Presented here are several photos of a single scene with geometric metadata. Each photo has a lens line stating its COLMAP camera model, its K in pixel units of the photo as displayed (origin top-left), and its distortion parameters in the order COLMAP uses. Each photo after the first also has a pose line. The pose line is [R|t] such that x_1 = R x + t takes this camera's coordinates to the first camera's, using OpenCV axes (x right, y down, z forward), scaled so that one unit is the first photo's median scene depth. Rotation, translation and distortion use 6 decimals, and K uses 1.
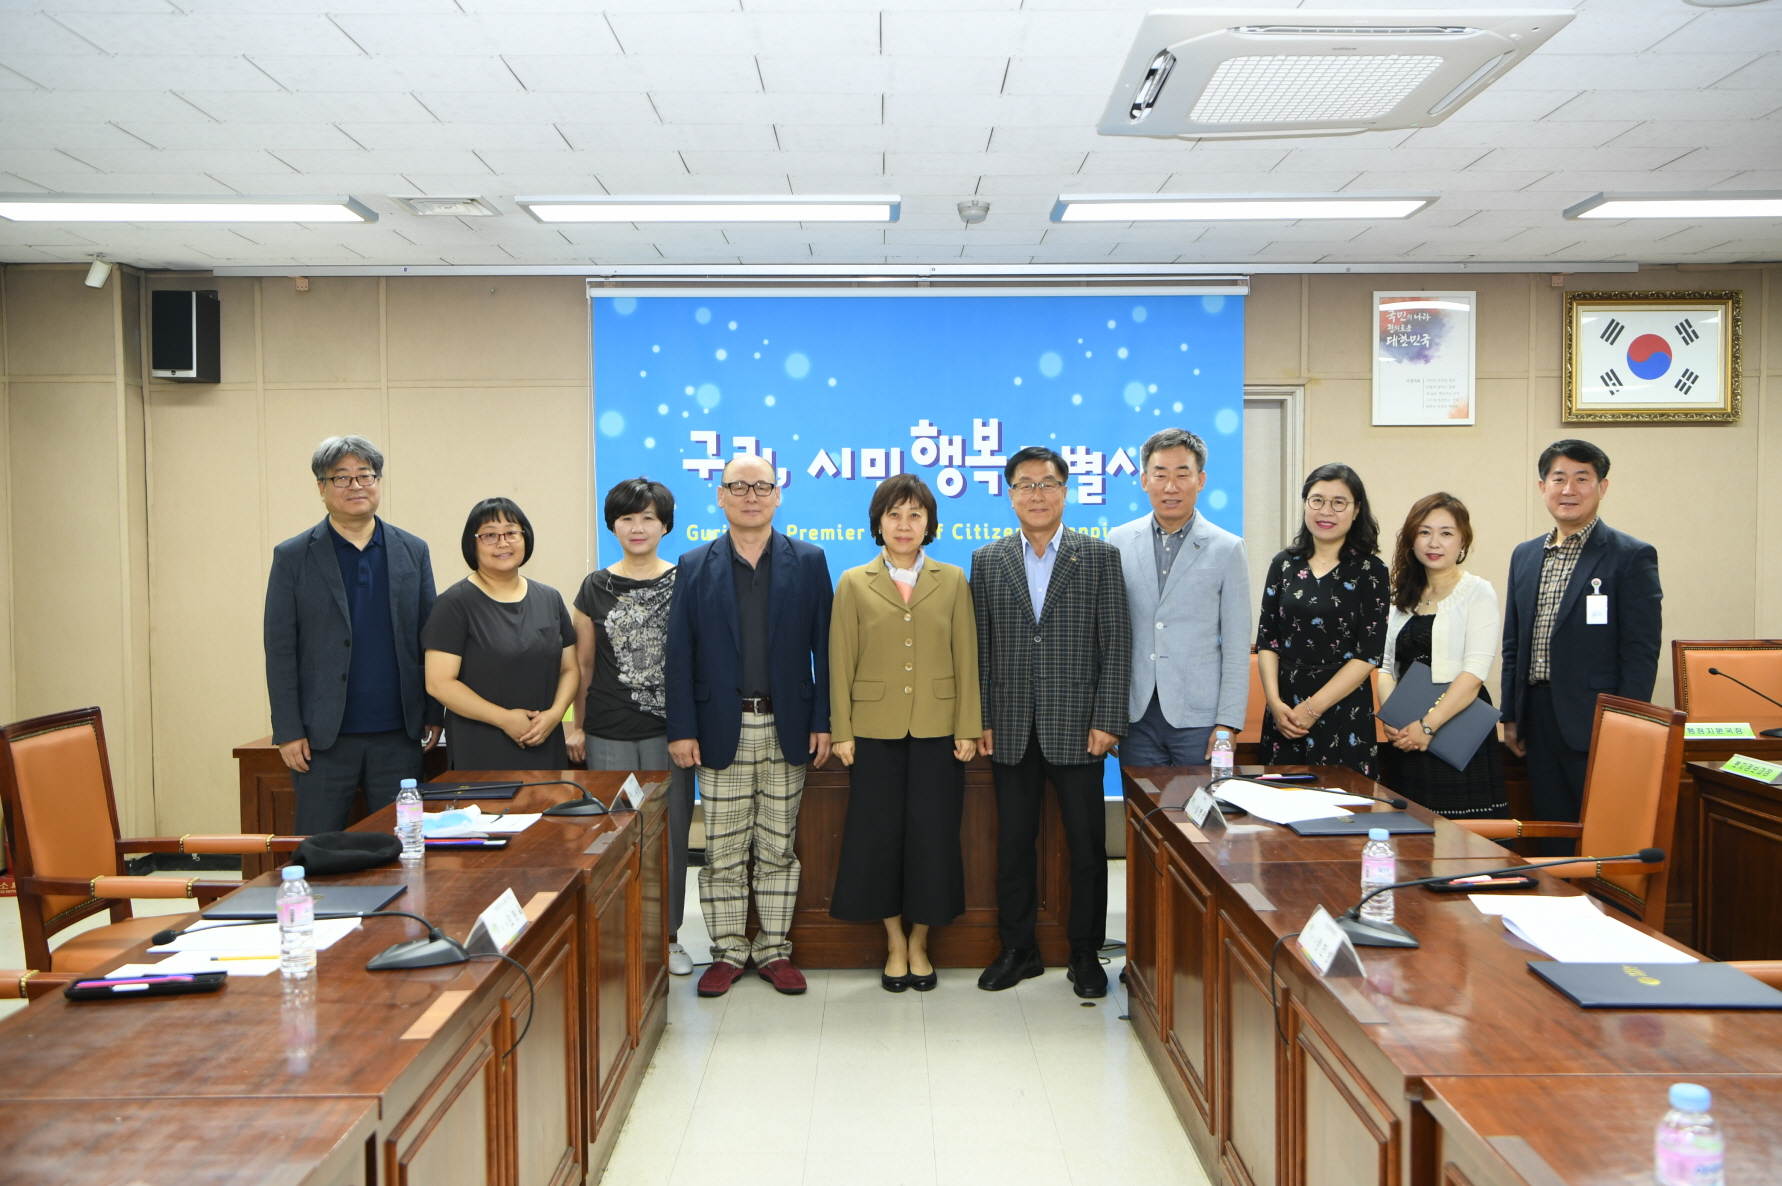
lens RADIAL K [[1627.7, 0, 893.1], [0, 1627.7, 598.3], [0, 0, 1]] dist [-0.002830, 0.006214]
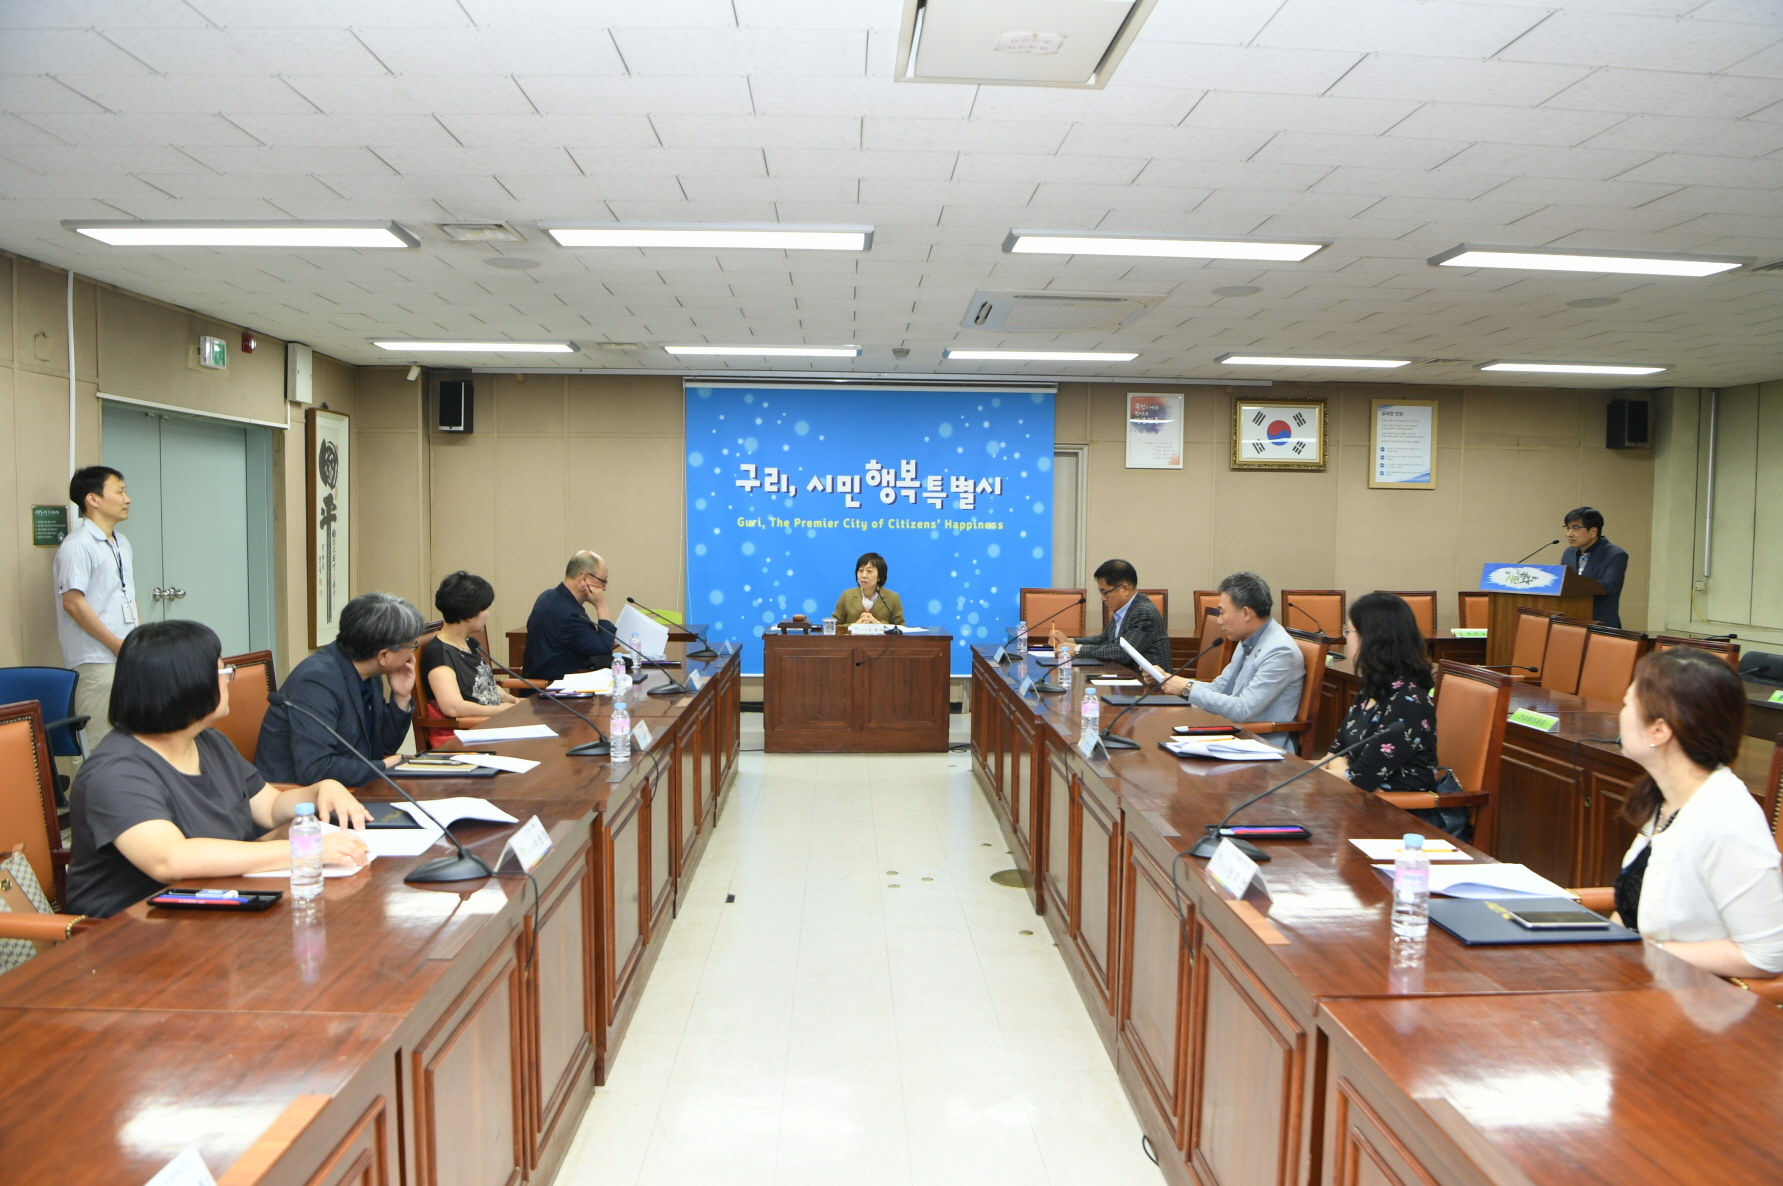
lens RADIAL K [[1255.5, 0, 895.7], [0, 1255.5, 595.4], [0, 0, 1]] dist [-0.067180, 0.002268]
pose [[0.999179, 0.013577, 0.038182, -0.006806], [-0.014117, 0.999804, 0.013898, 0.017835], [-0.037986, -0.014425, 0.999174, -0.363458]]
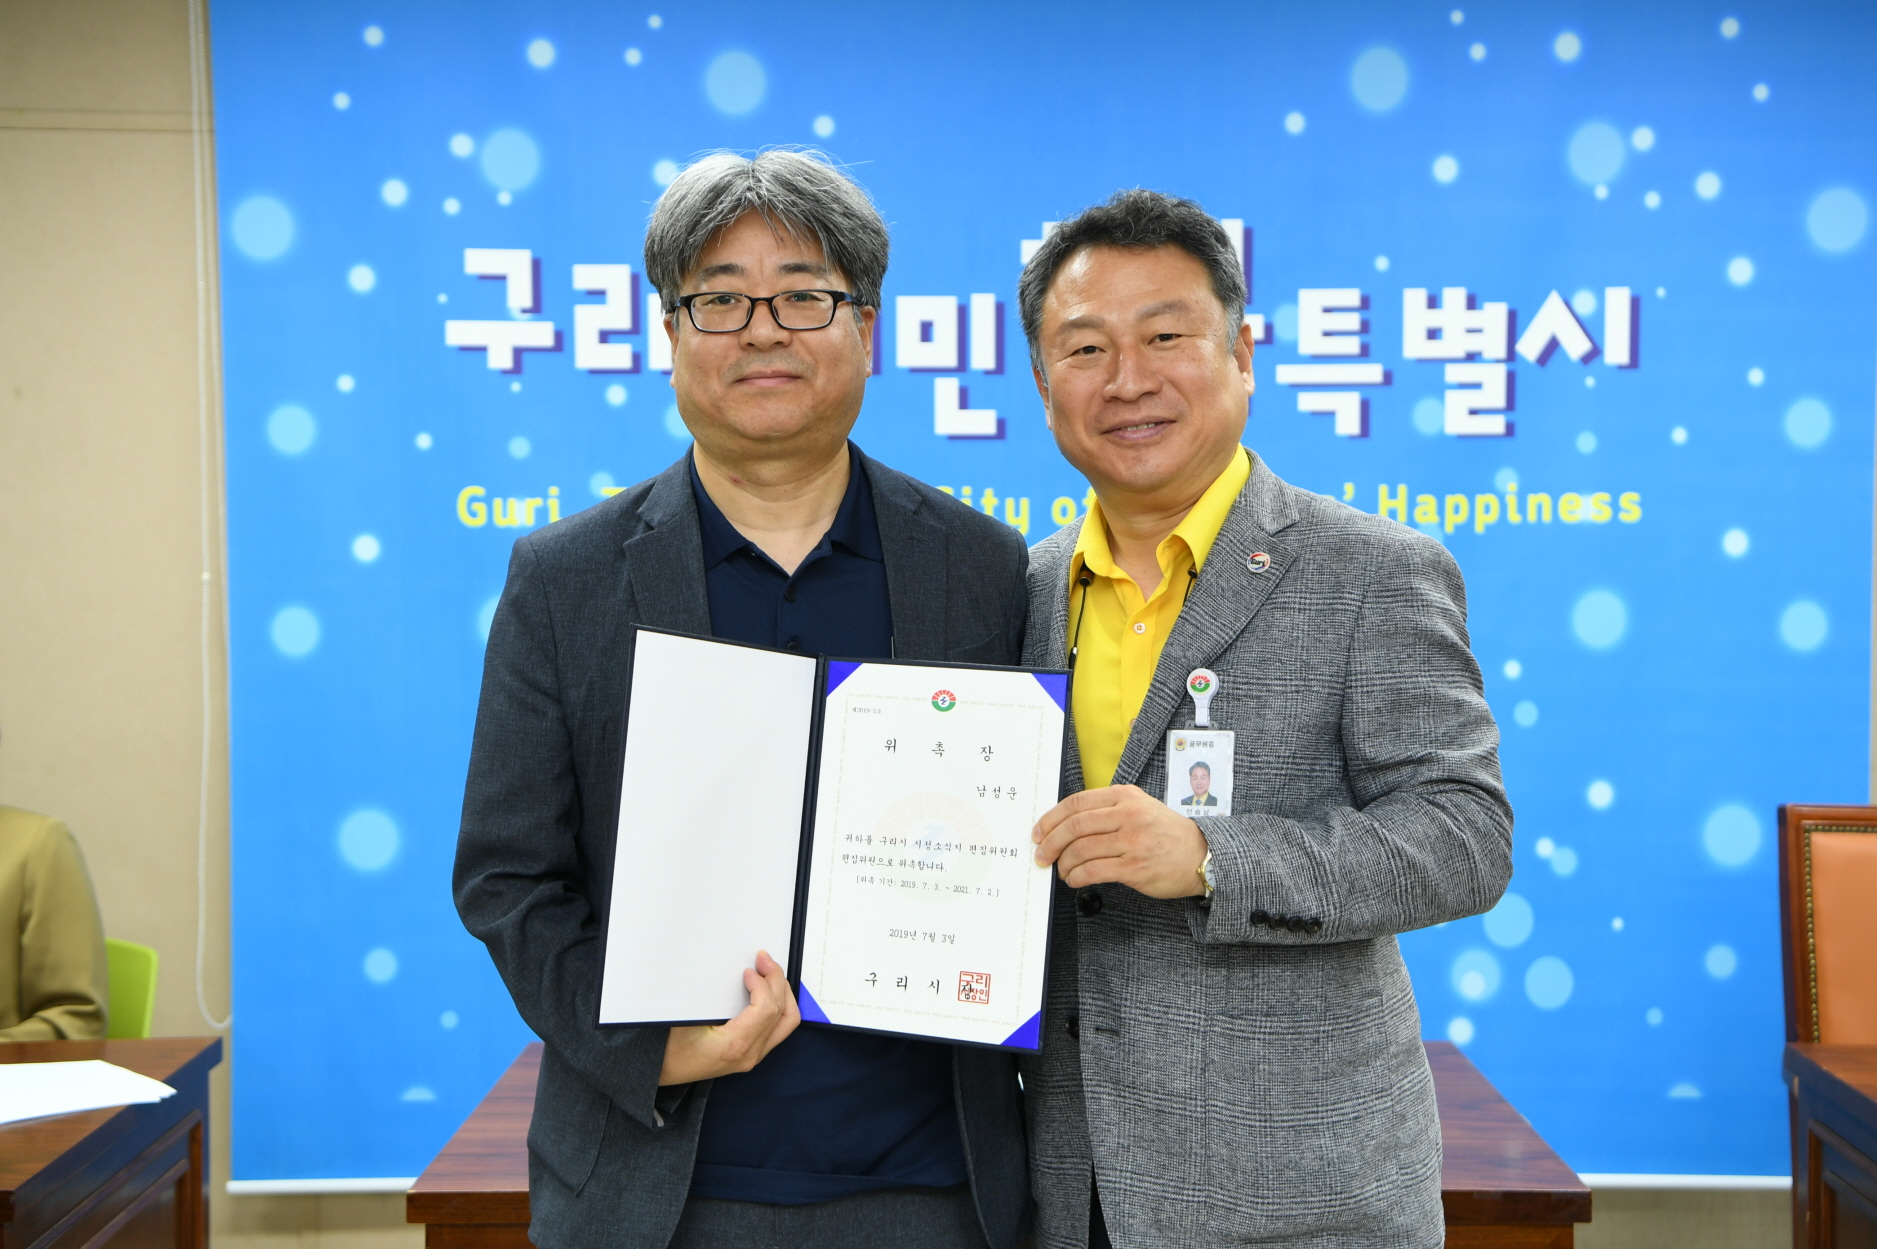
lens RADIAL K [[2359.0, 0, 949.3], [0, 2359.0, 628.9], [0, 0, 1]] dist [0.106276, 0.149555]
pose [[0.999900, 0.002680, -0.013903, 0.001427], [-0.002531, 0.999940, 0.010680, -0.017092], [0.013931, -0.010644, 0.999846, 0.424998]]
